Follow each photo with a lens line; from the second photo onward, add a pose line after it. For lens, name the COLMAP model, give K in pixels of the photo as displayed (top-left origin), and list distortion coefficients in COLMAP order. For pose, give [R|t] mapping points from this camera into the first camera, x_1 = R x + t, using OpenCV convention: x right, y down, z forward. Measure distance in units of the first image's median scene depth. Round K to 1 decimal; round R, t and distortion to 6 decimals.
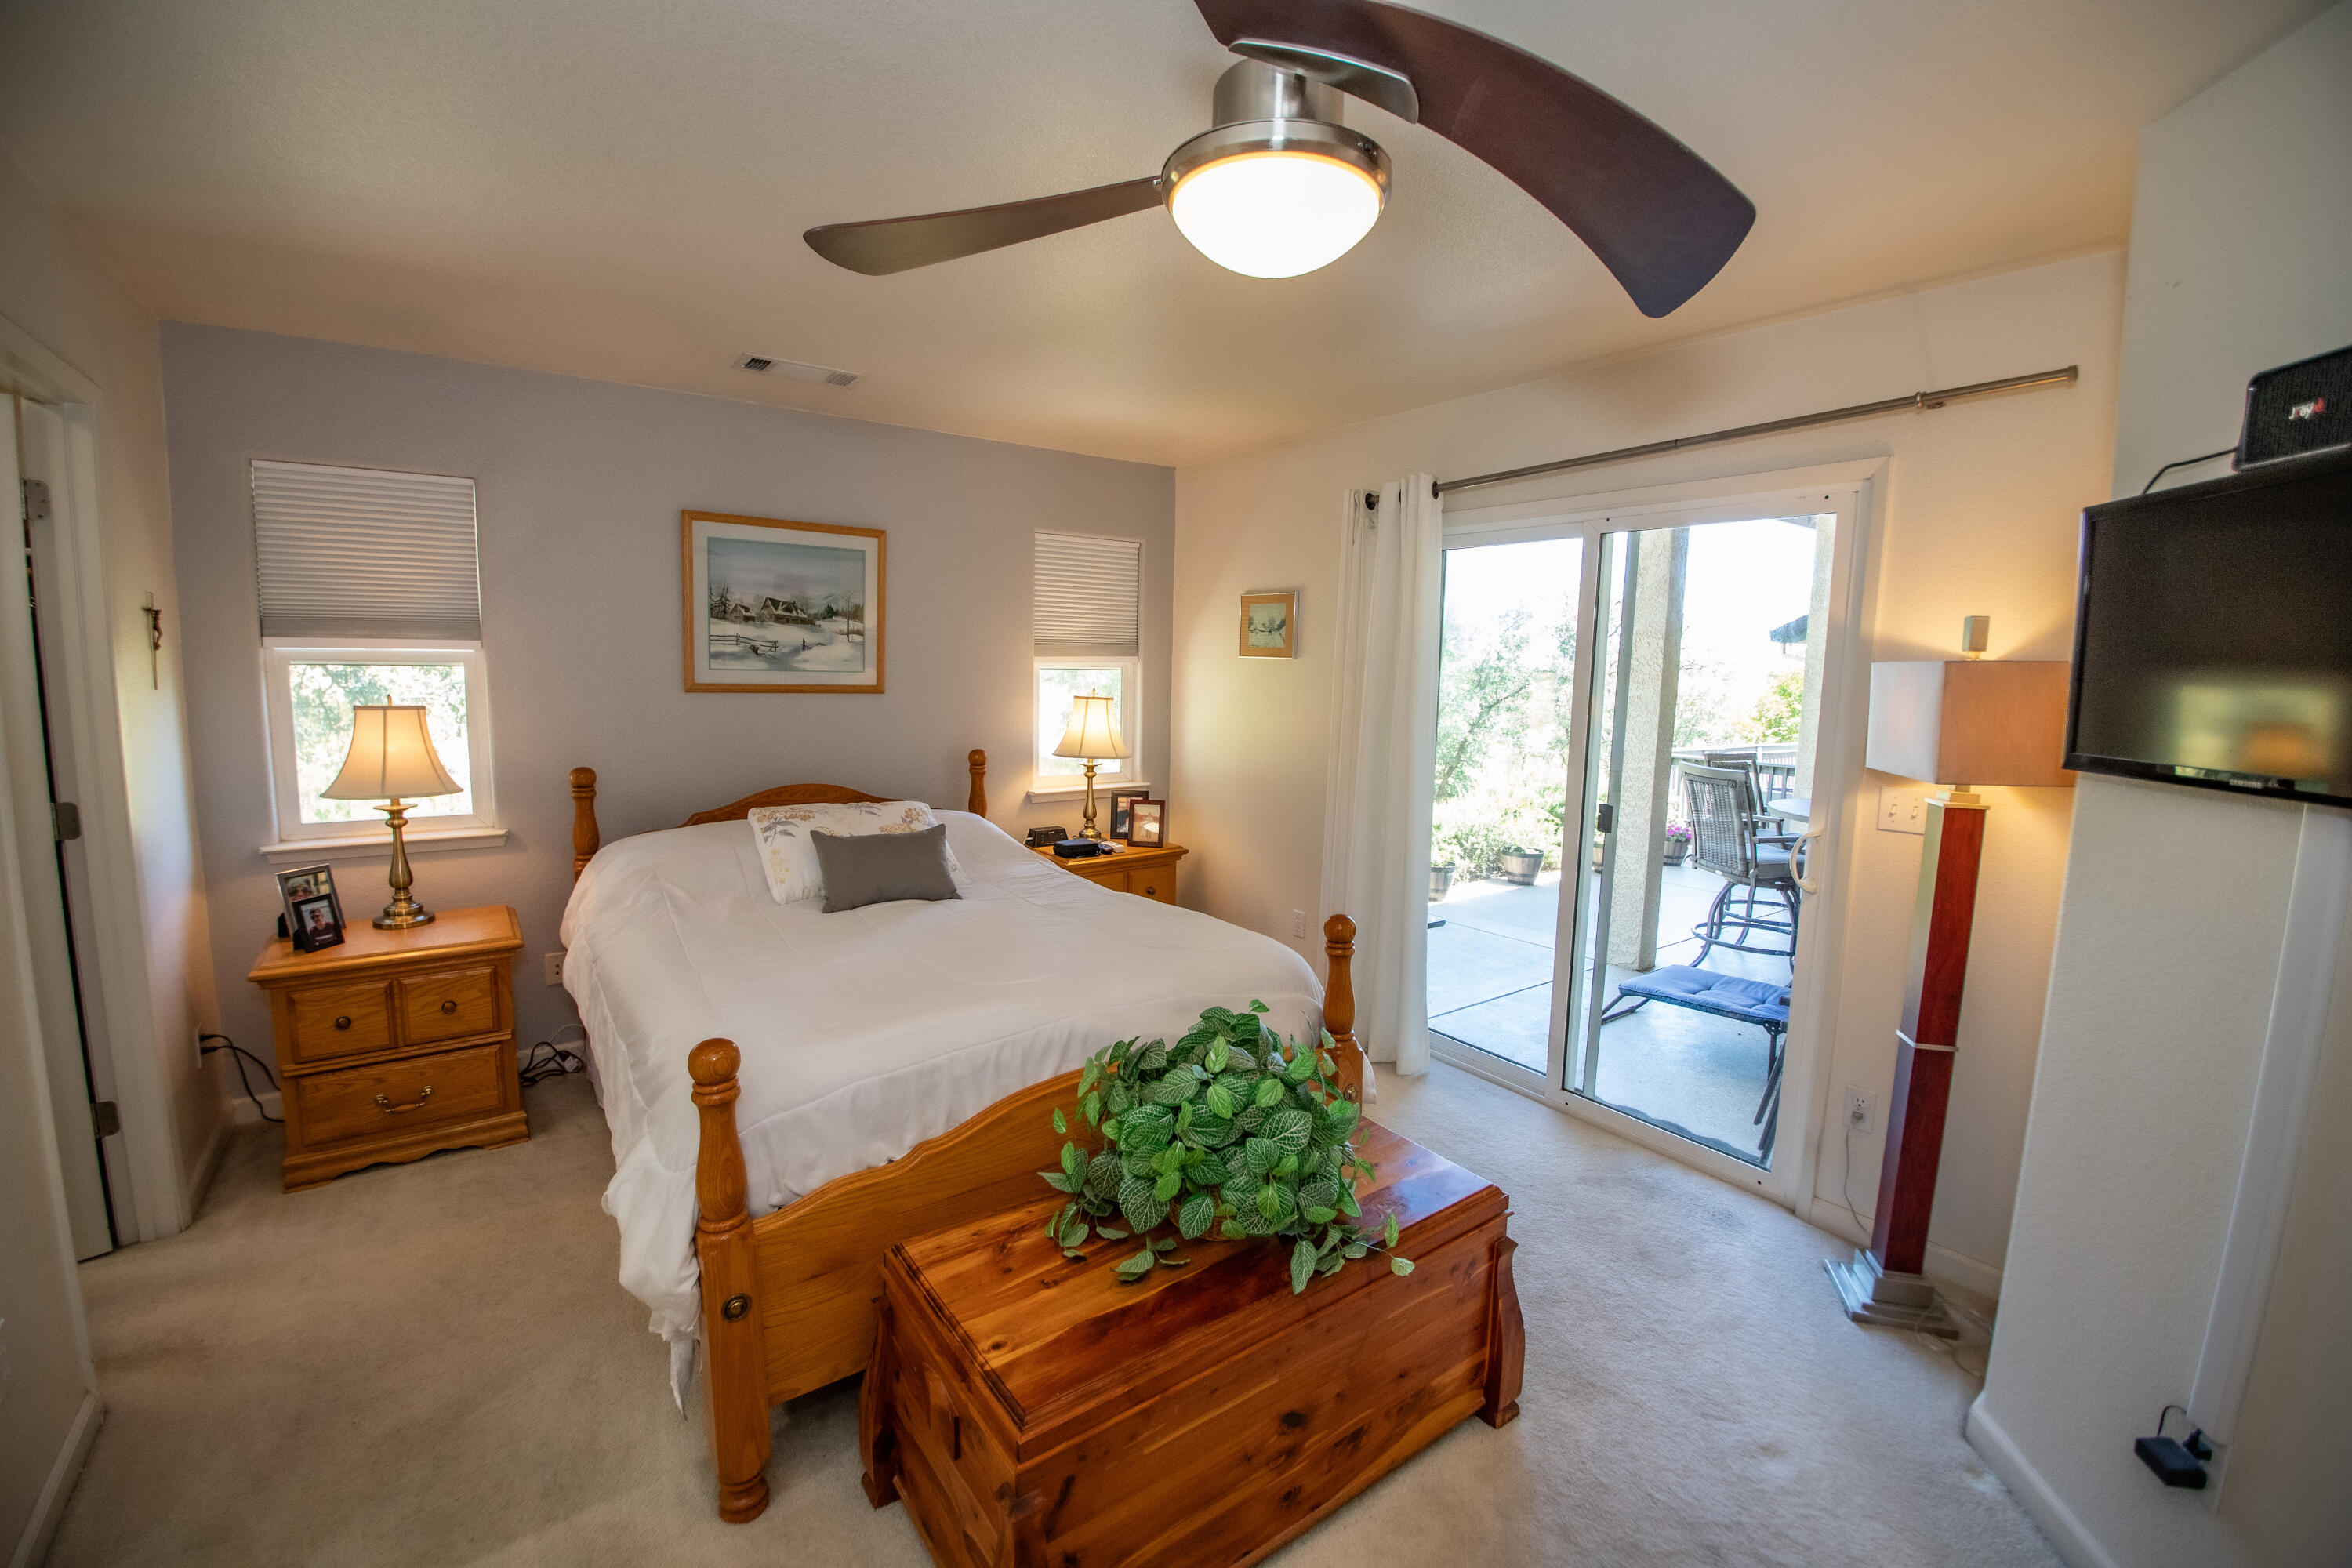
lens RADIAL K [[961.6, 0, 1168.5], [0, 961.6, 773.4], [0, 0, 1]] dist [-0.031700, -0.004435]
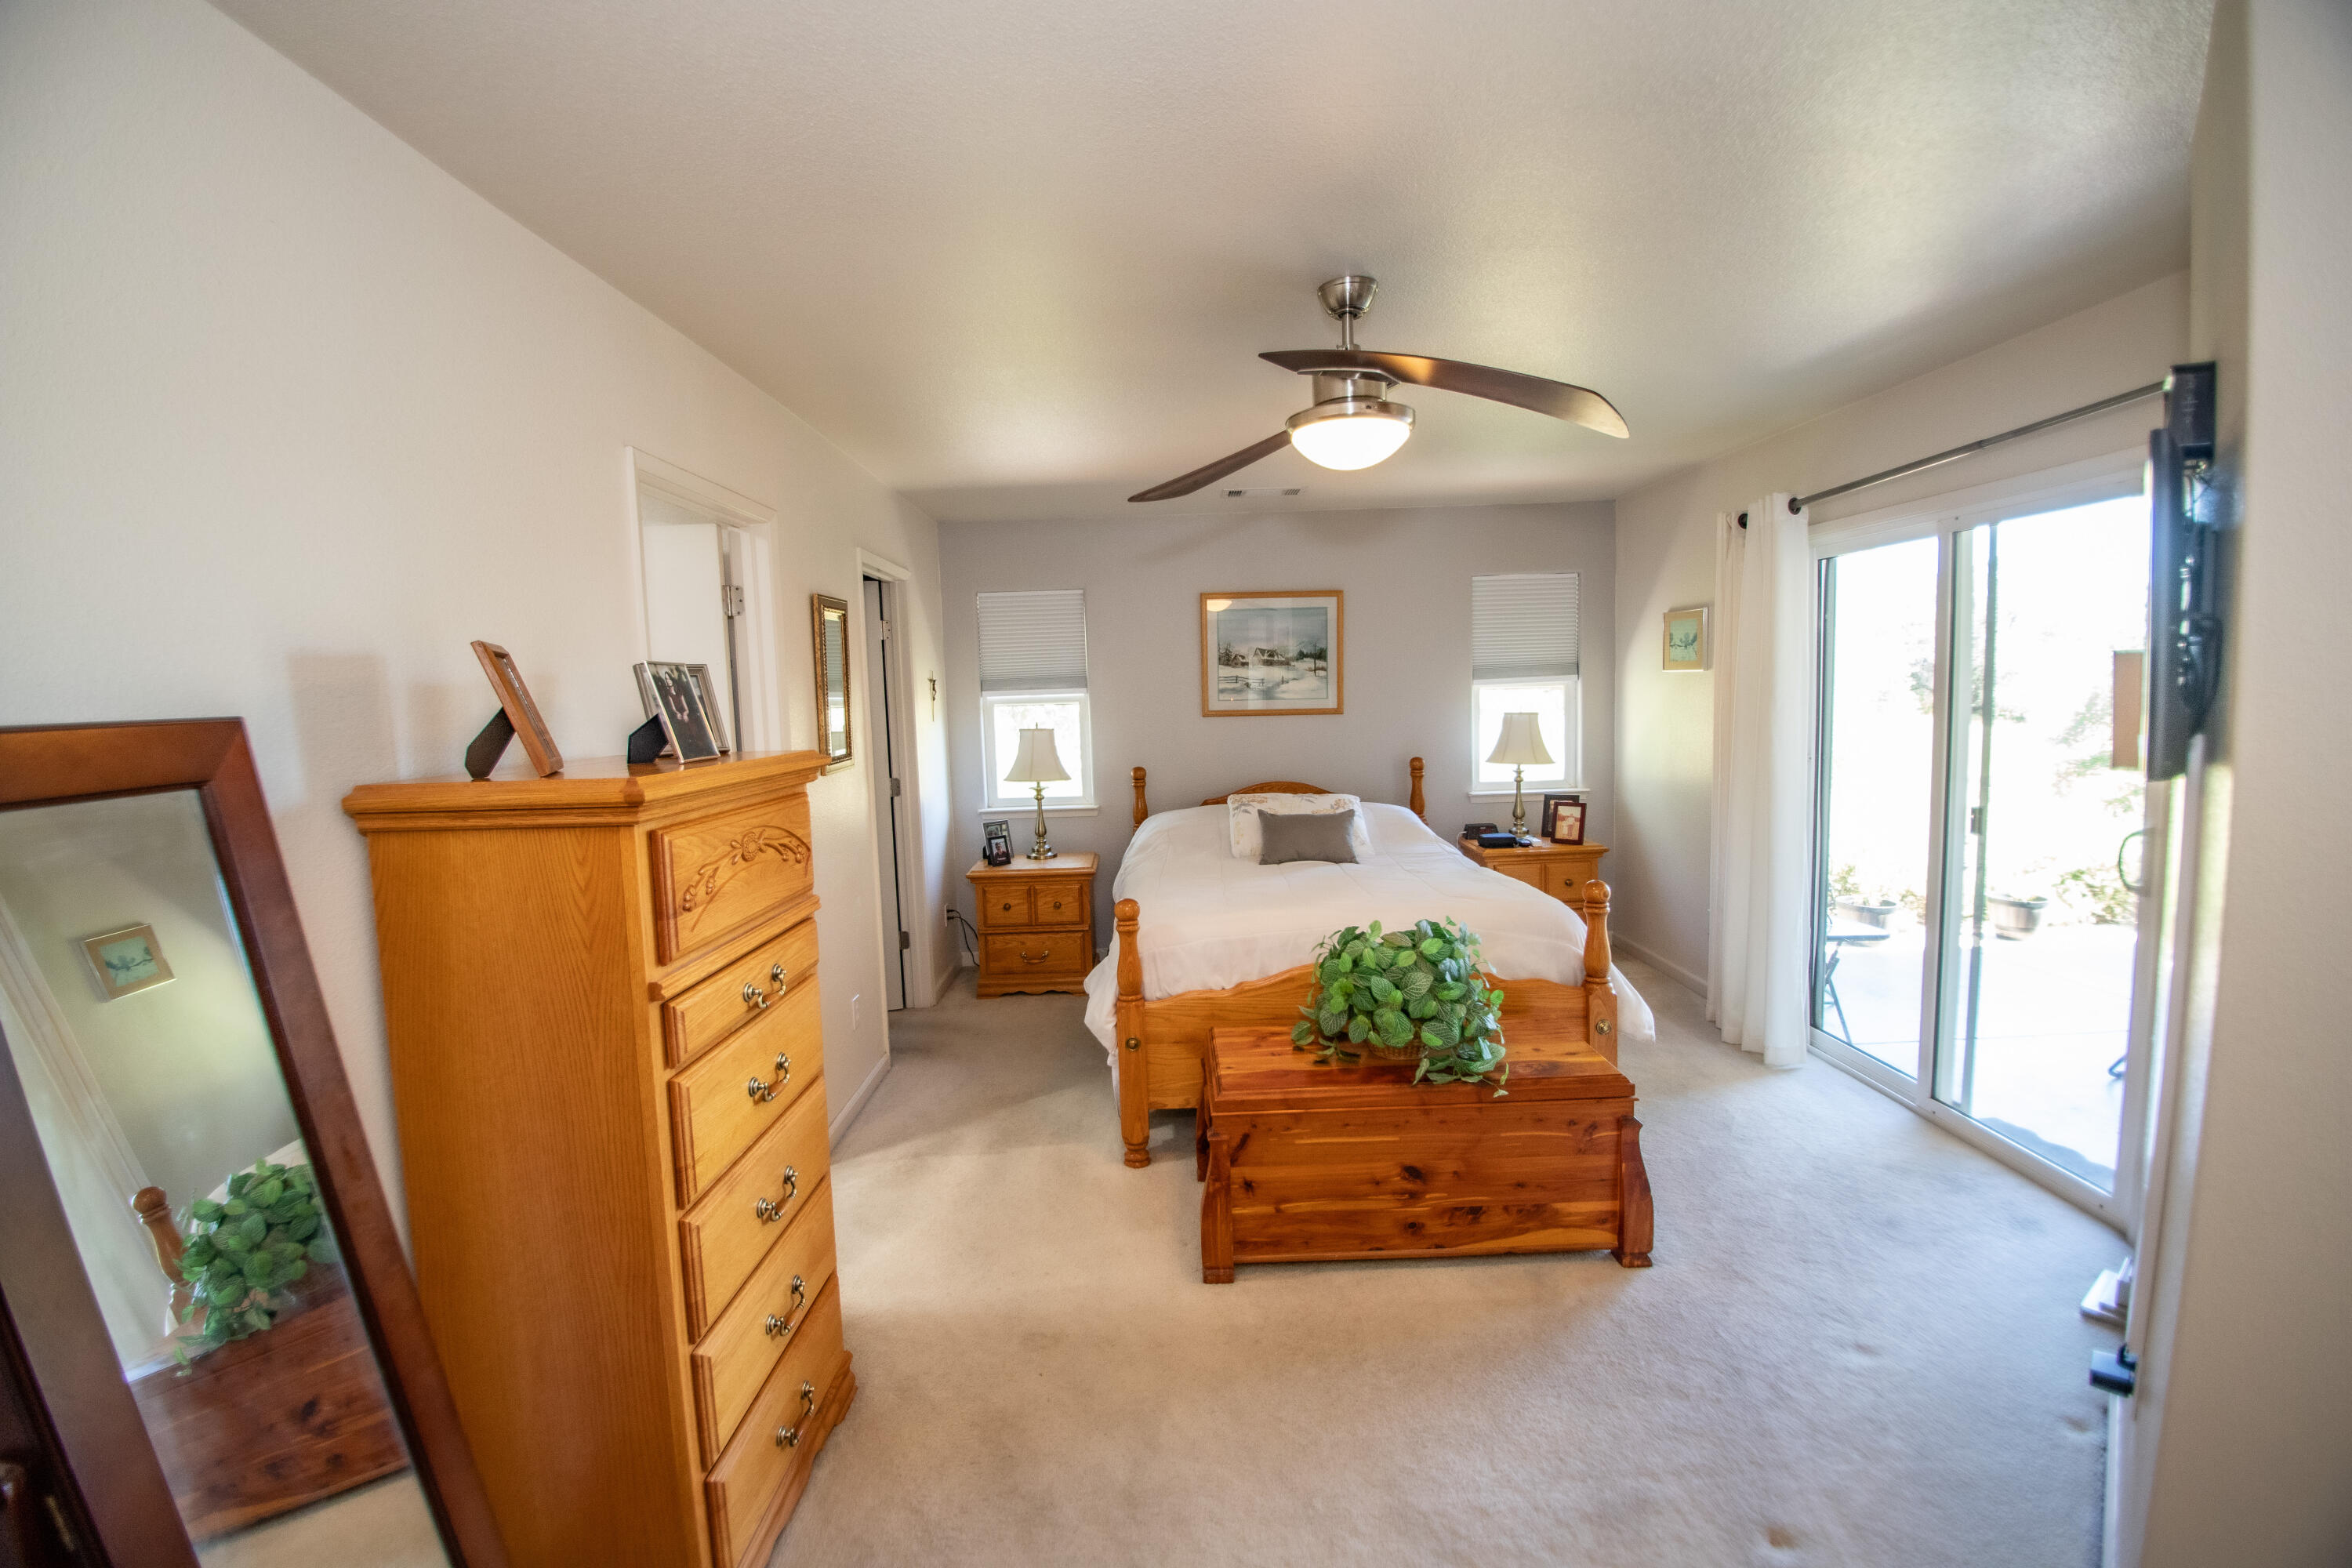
lens RADIAL K [[961.6, 0, 1179.4], [0, 961.6, 781.9], [0, 0, 1]] dist [-0.031700, -0.004435]
pose [[0.817491, 0.009947, -0.575856, 0.366105], [-0.019478, 0.999756, -0.010382, 0.035525], [0.575612, 0.019704, 0.817485, -0.261504]]
